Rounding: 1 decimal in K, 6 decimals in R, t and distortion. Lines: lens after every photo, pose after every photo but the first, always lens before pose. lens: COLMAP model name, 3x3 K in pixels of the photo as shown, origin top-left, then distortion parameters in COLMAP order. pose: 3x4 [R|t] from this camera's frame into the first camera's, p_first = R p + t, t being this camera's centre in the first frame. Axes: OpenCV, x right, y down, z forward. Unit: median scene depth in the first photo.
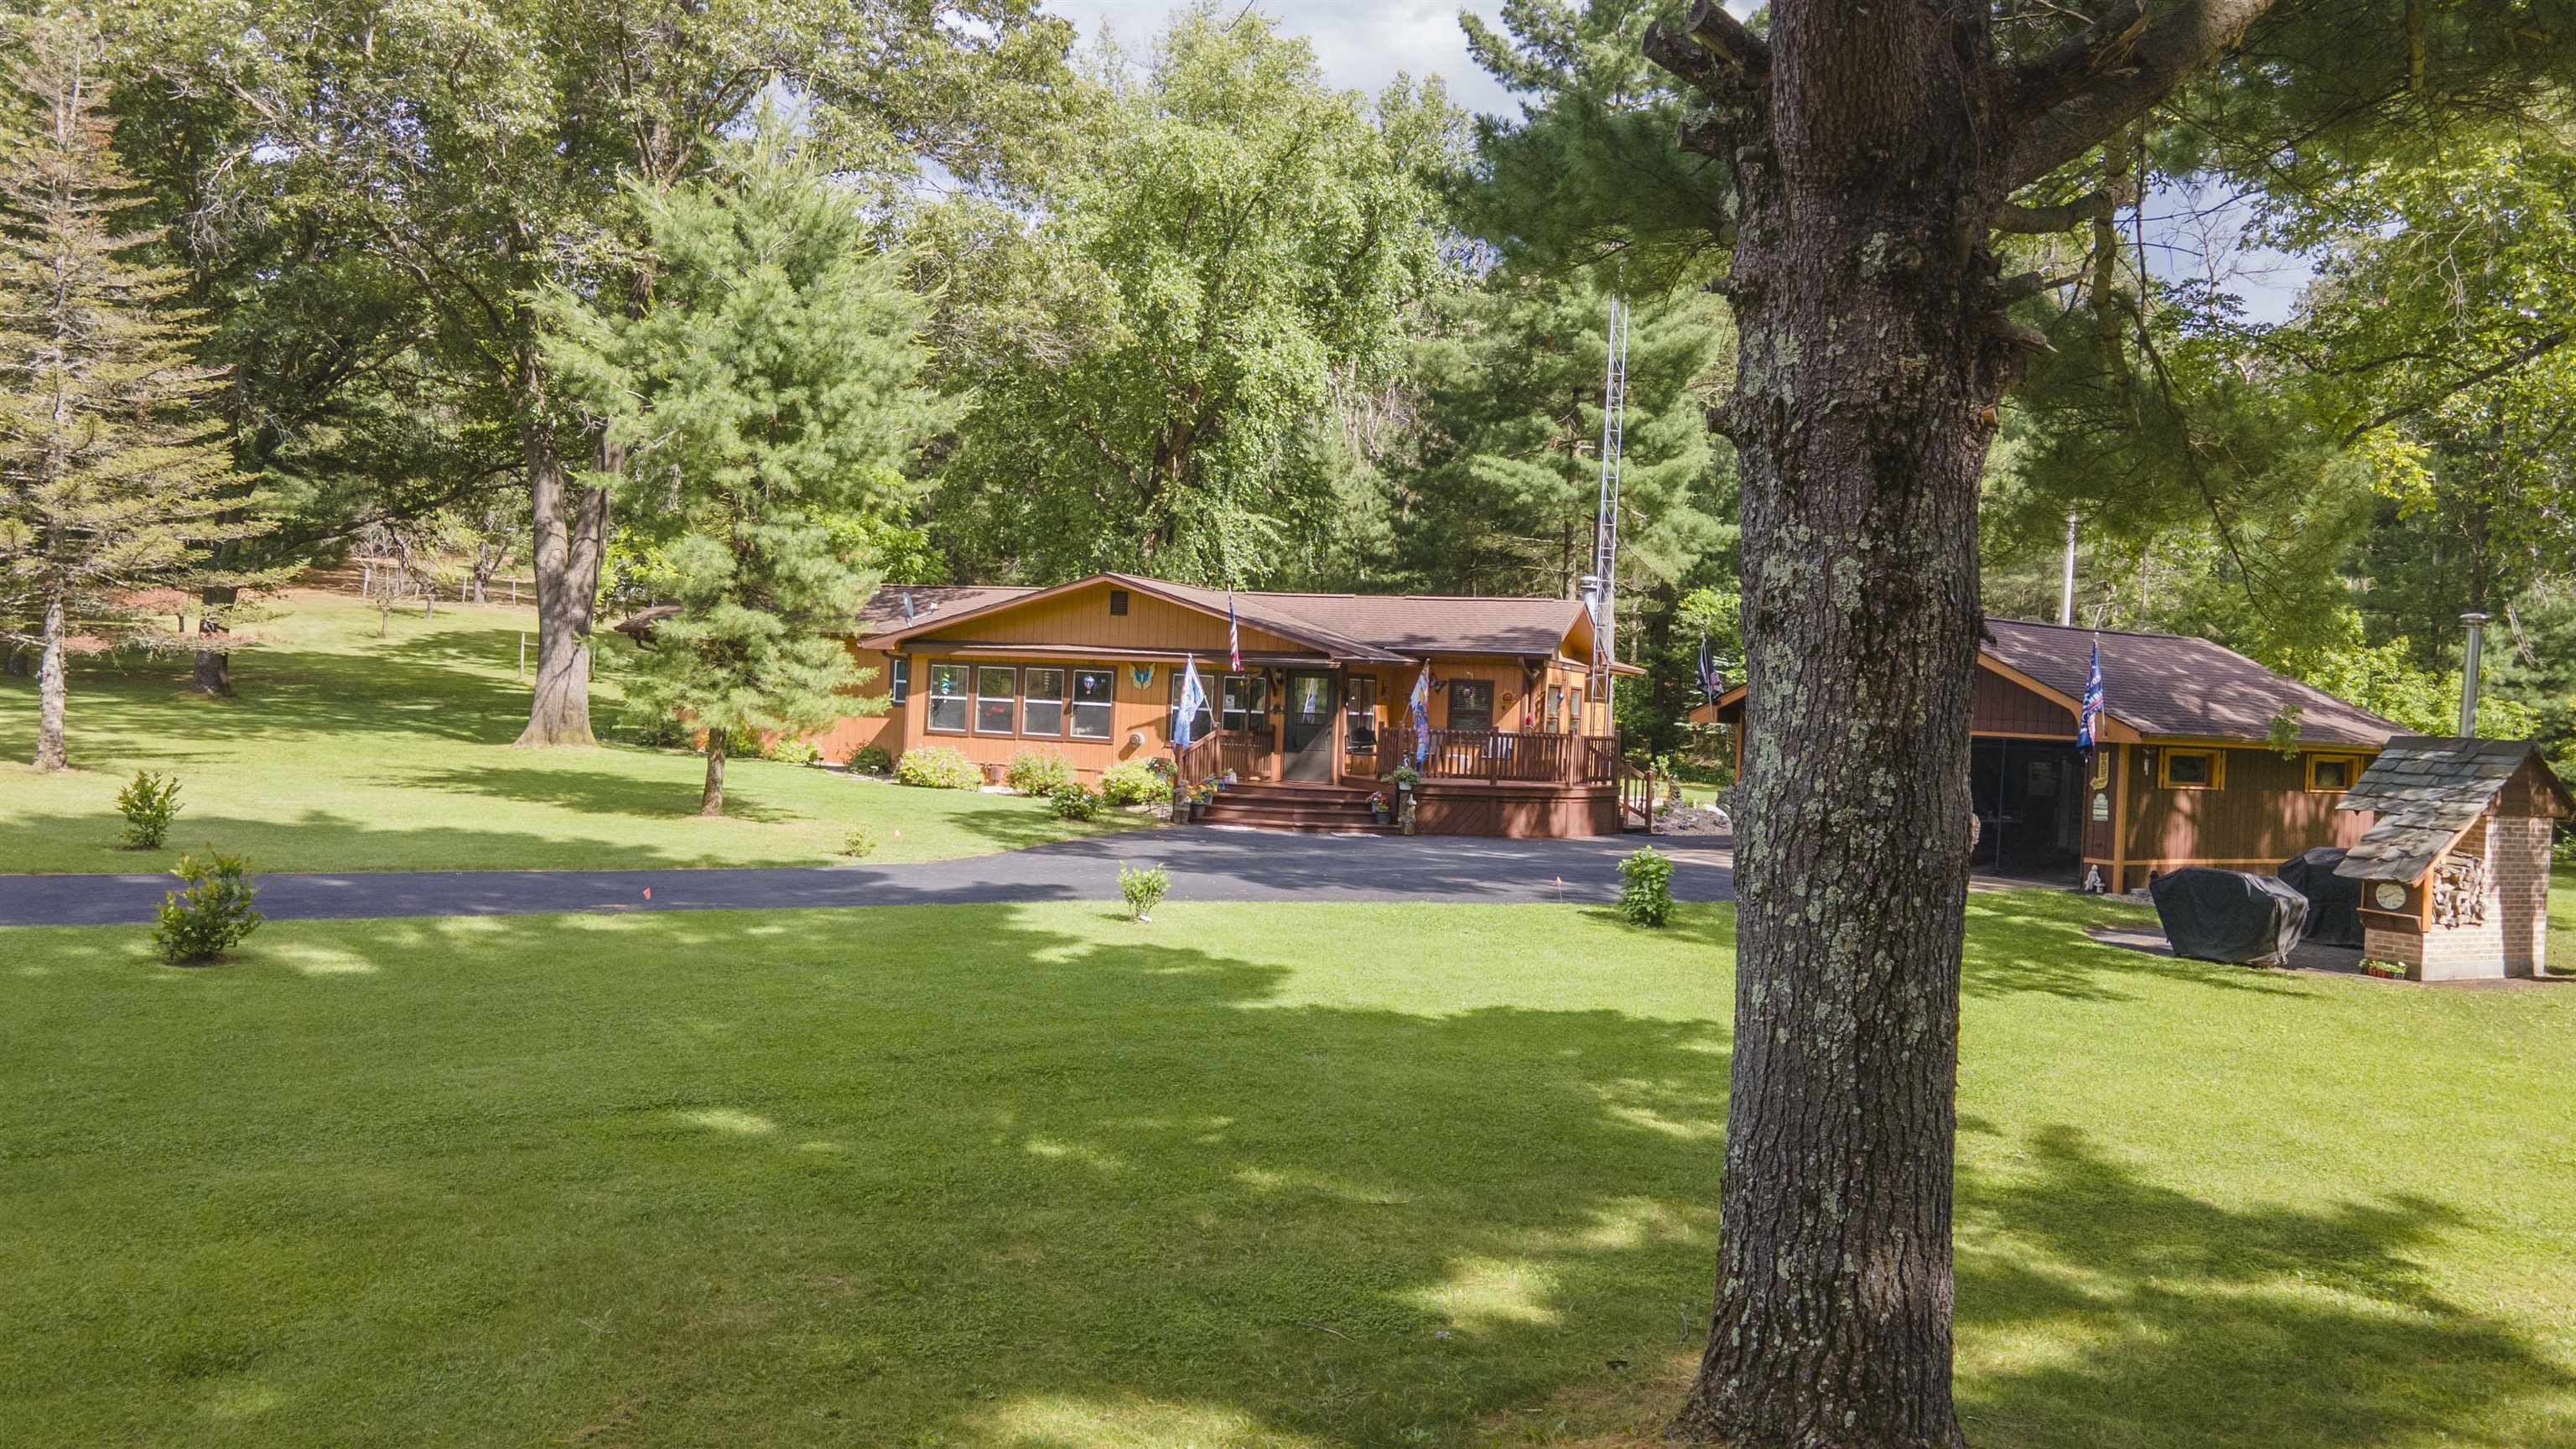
lens RADIAL K [[1898.8, 0, 1284.5], [0, 1898.8, 709.8], [0, 0, 1]] dist [0.010924, 0.053869]
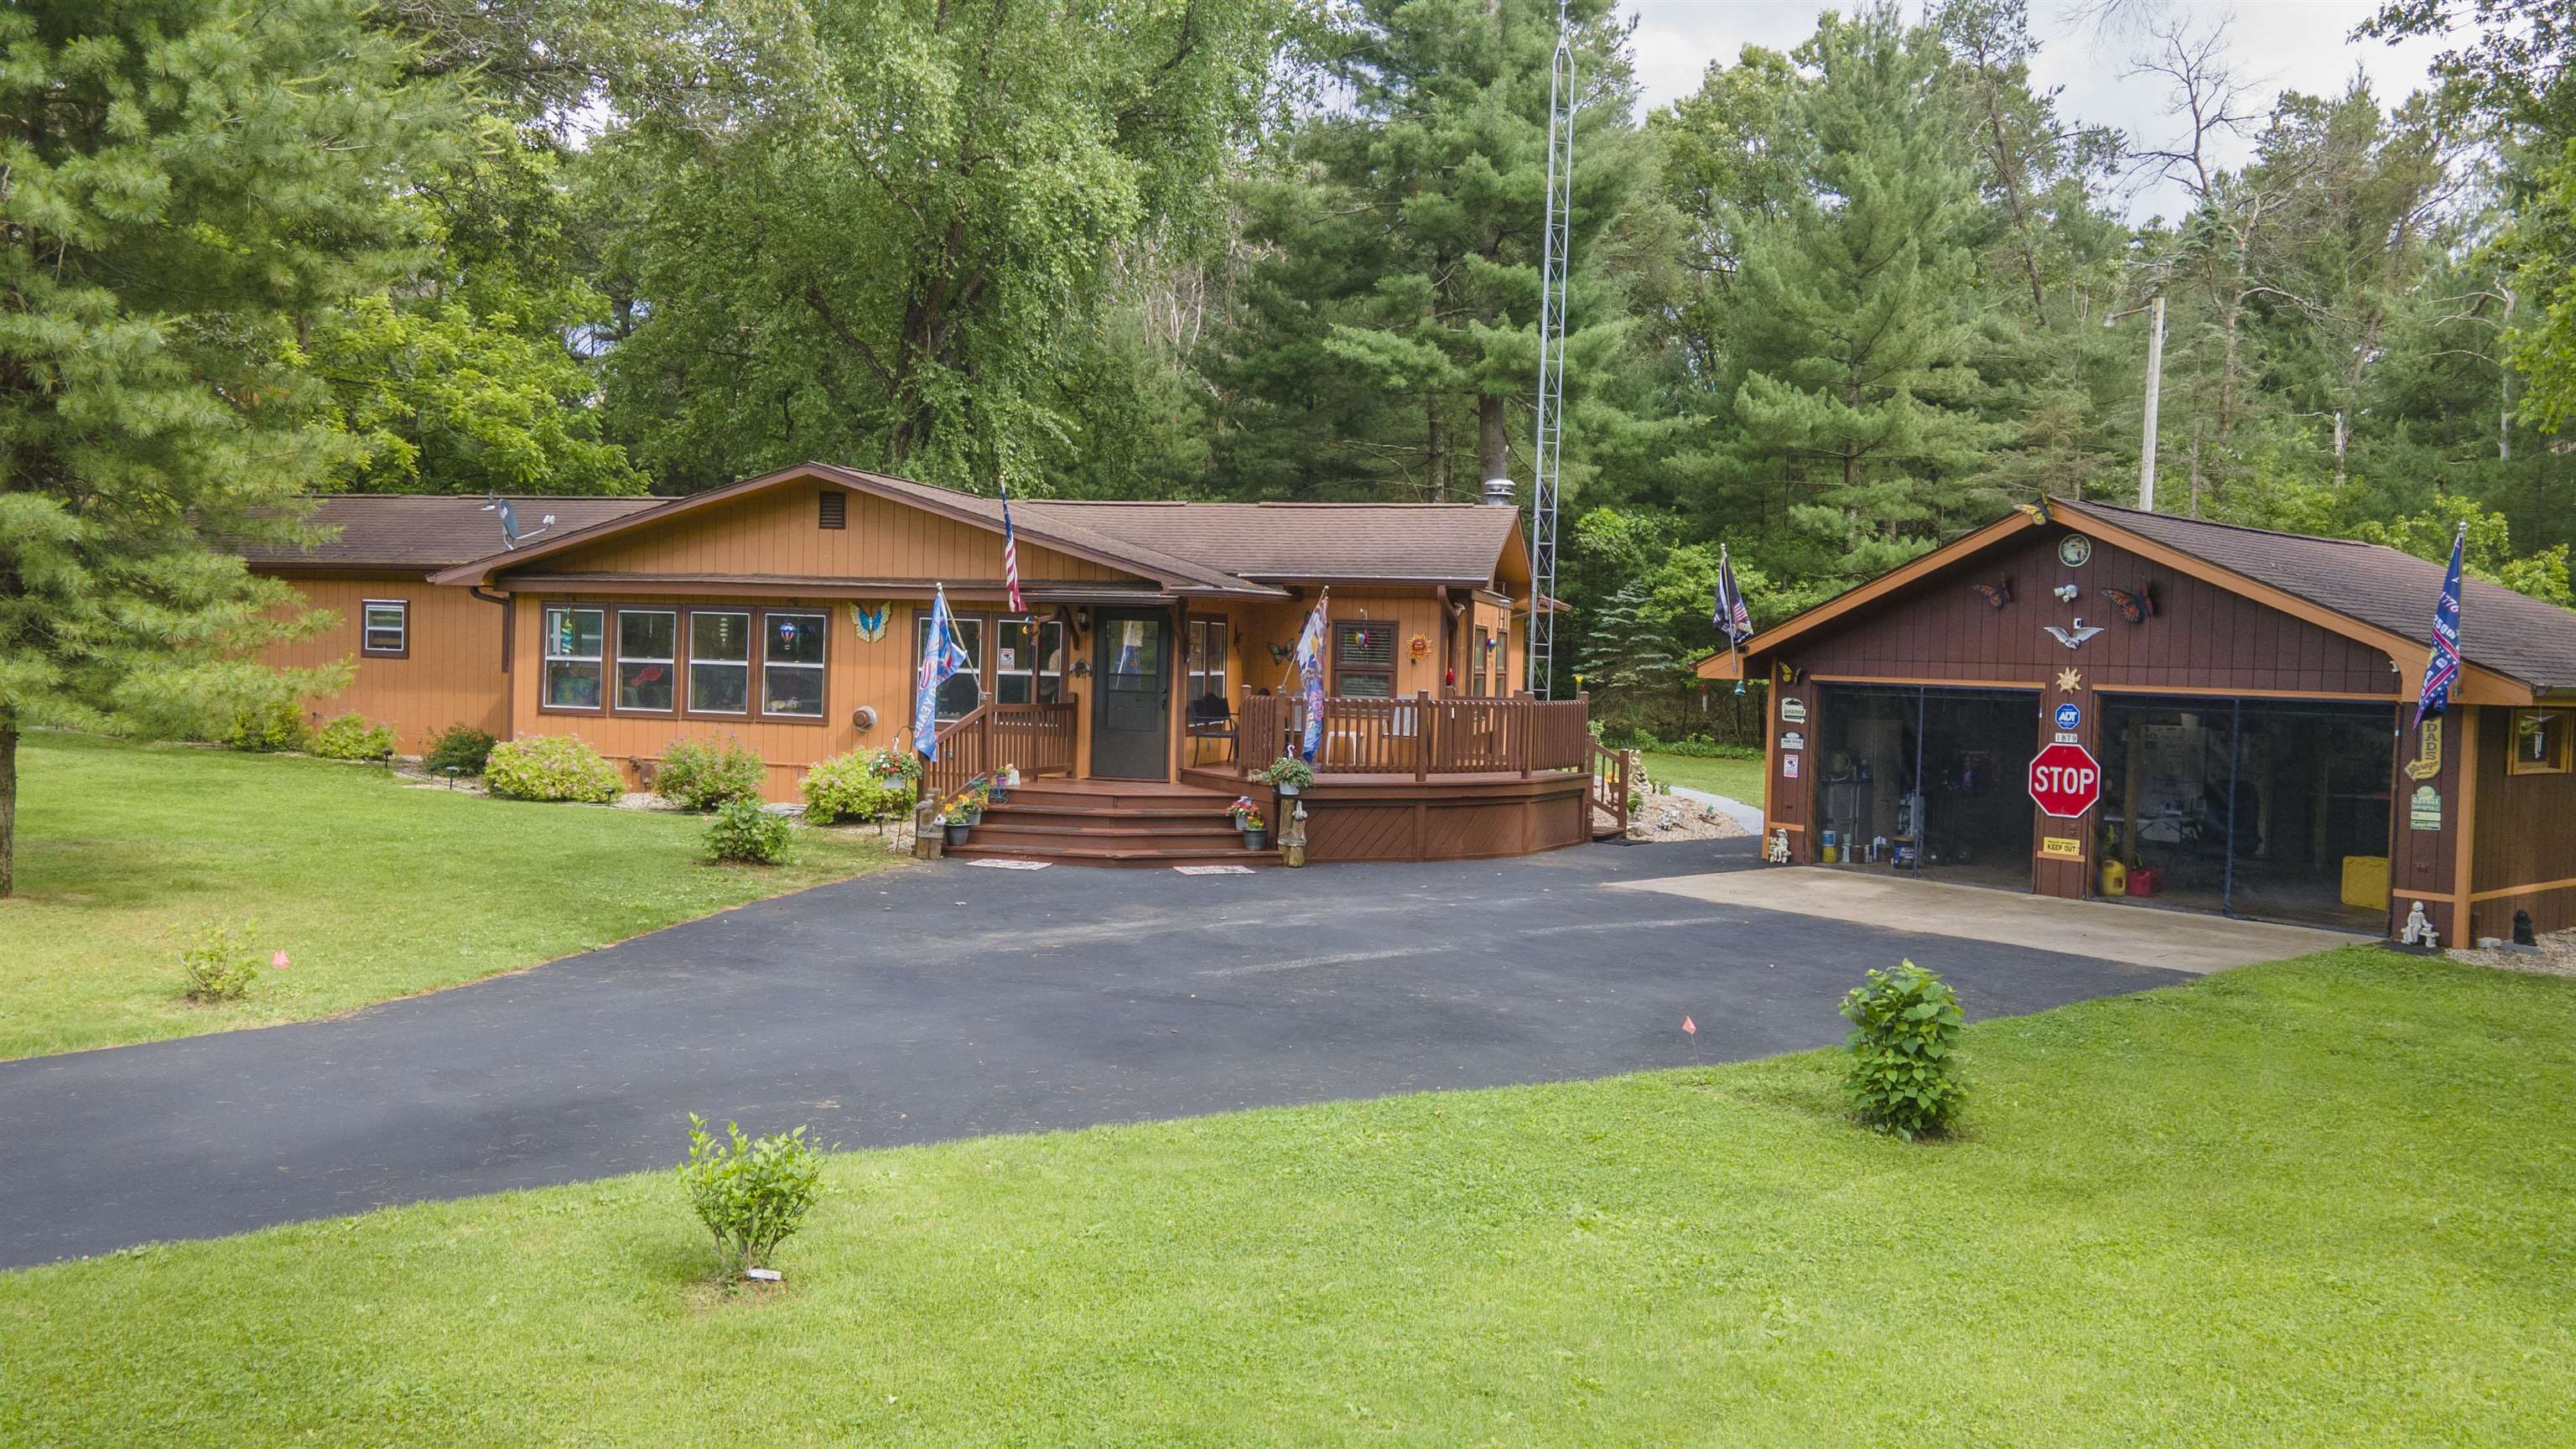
lens RADIAL K [[1898.8, 0, 1284.5], [0, 1898.8, 709.8], [0, 0, 1]] dist [0.010924, 0.053869]
pose [[0.993565, -0.019214, 0.111624, -0.007129], [0.016185, 0.999477, 0.027983, -0.003372], [-0.112104, -0.025996, 0.993356, 0.340546]]
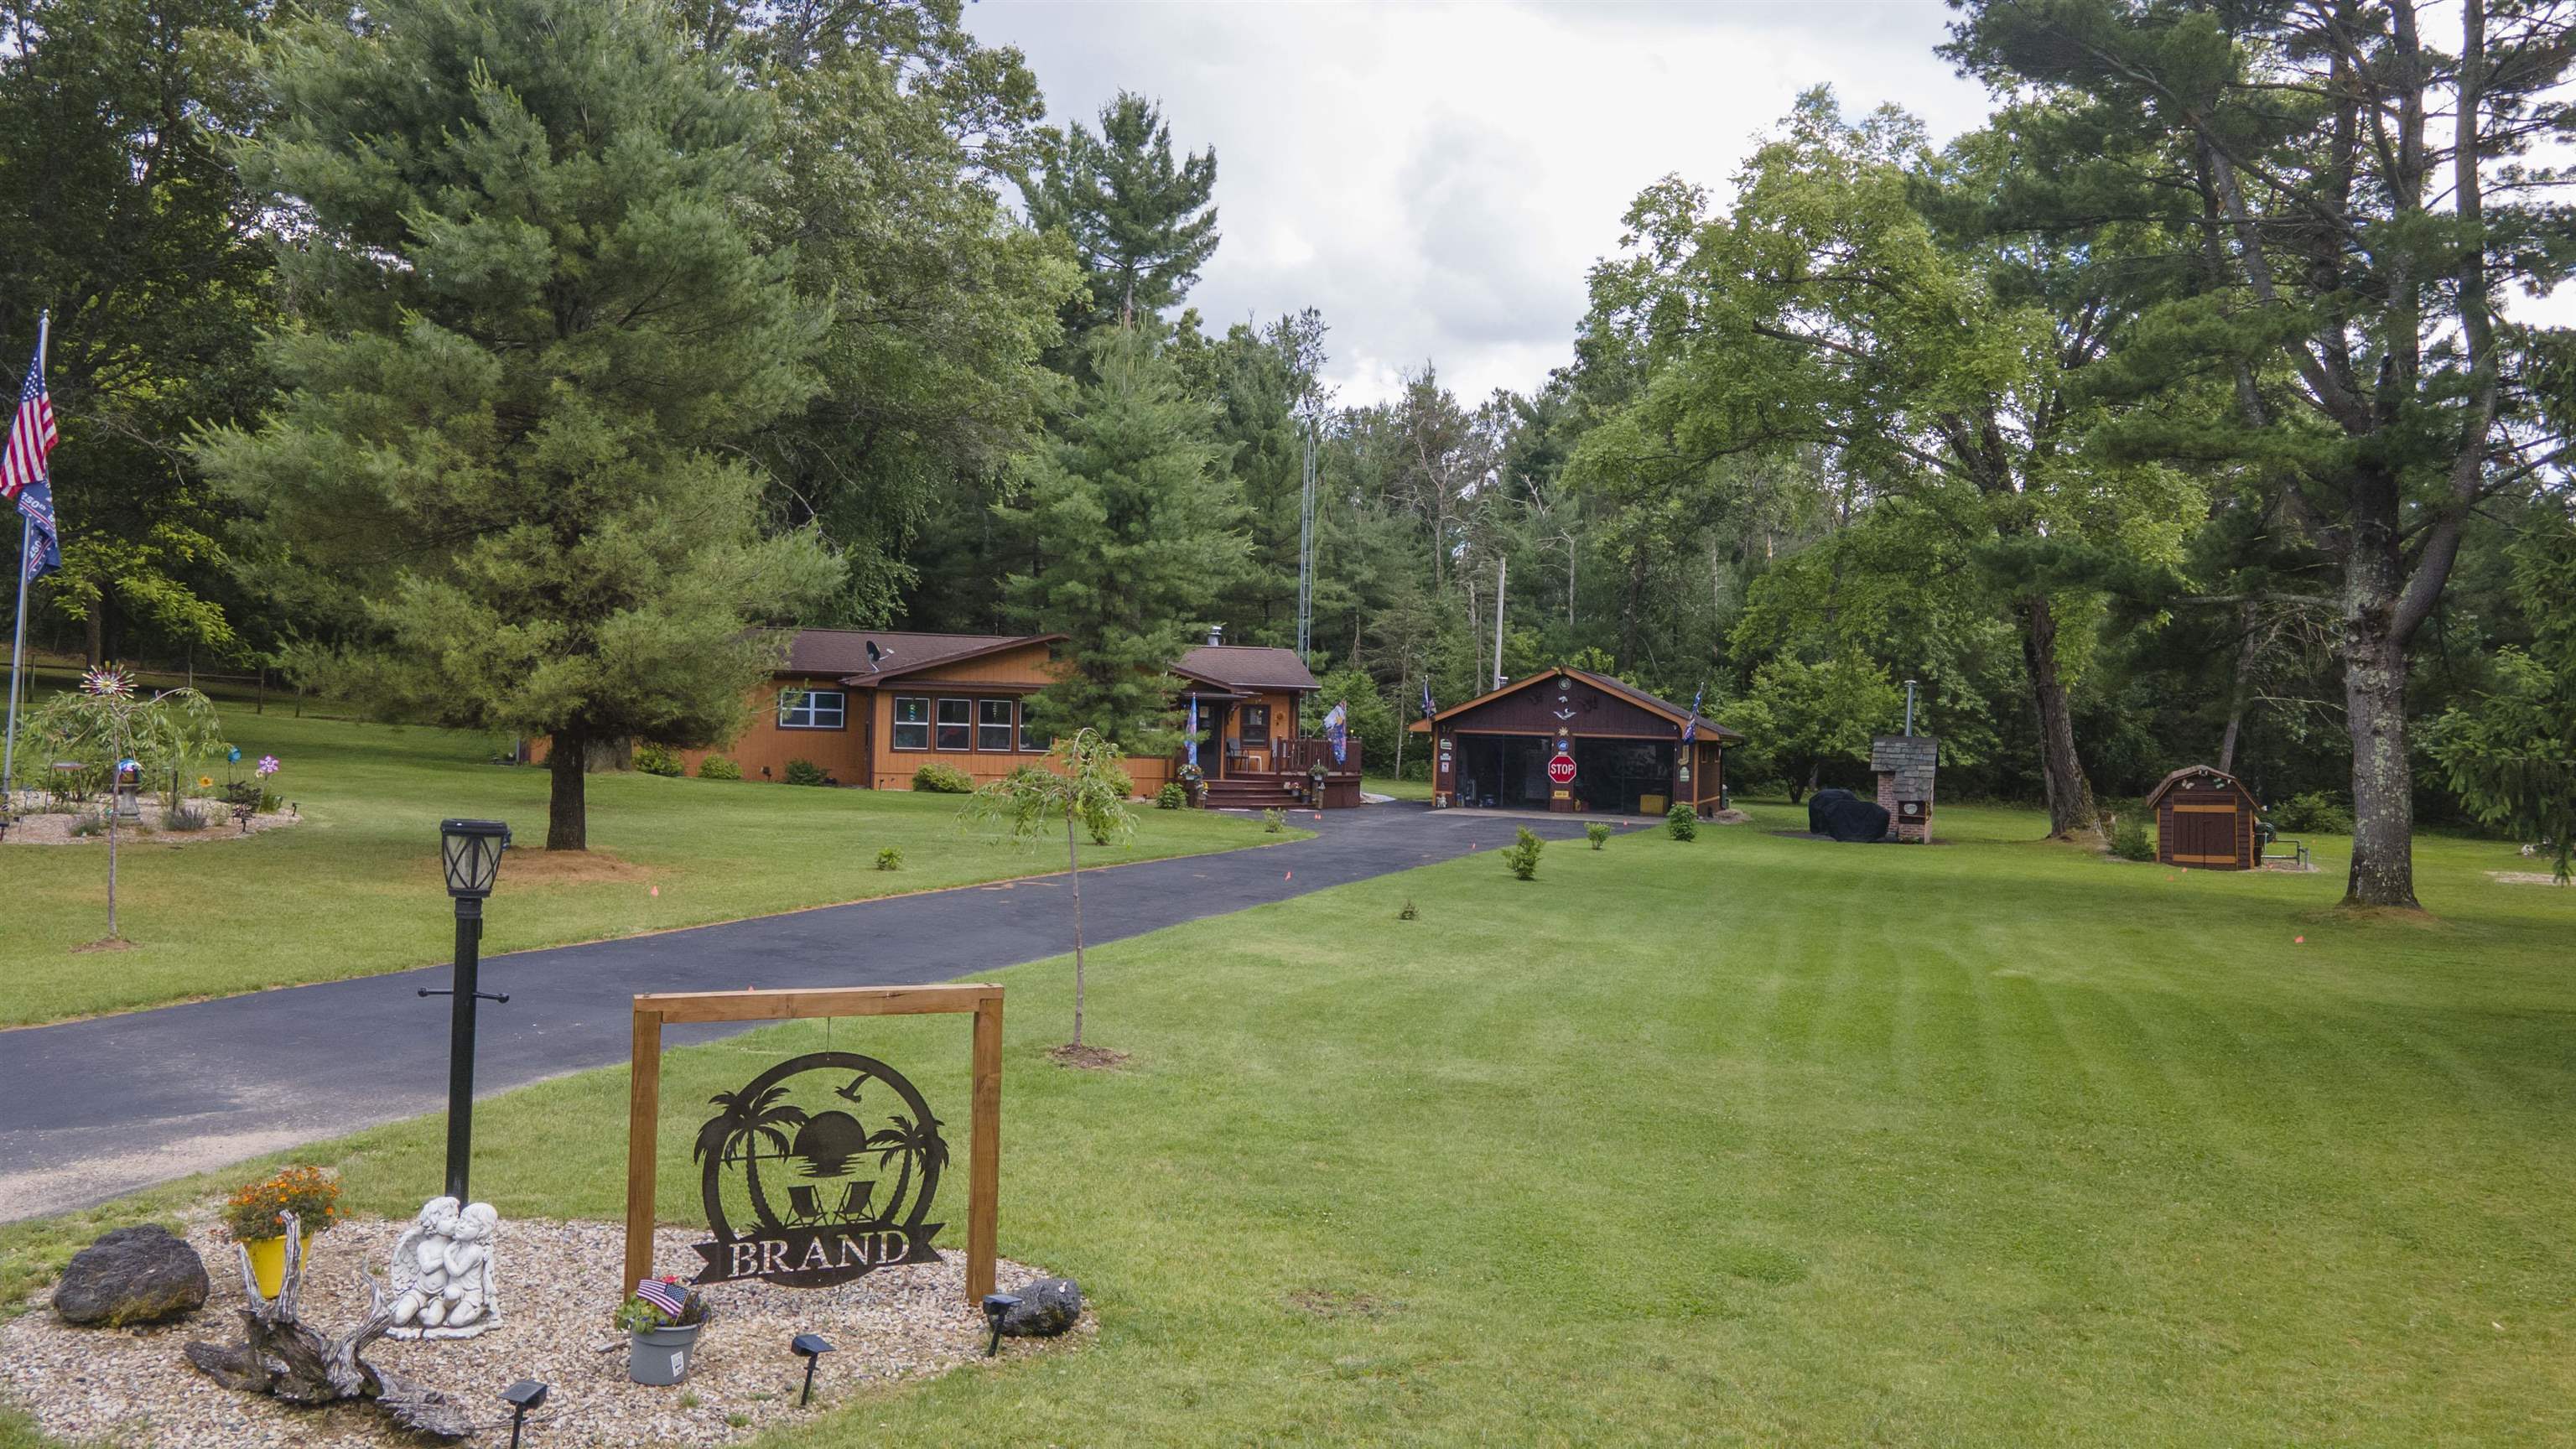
lens RADIAL K [[1905.7, 0, 1248.4], [0, 1905.7, 721.9], [0, 0, 1]] dist [0.009481, 0.134545]
pose [[0.797481, -0.019597, 0.603026, -0.837178], [0.009354, 0.999754, 0.020119, -0.033733], [-0.603272, -0.010404, 0.797468, -0.188514]]
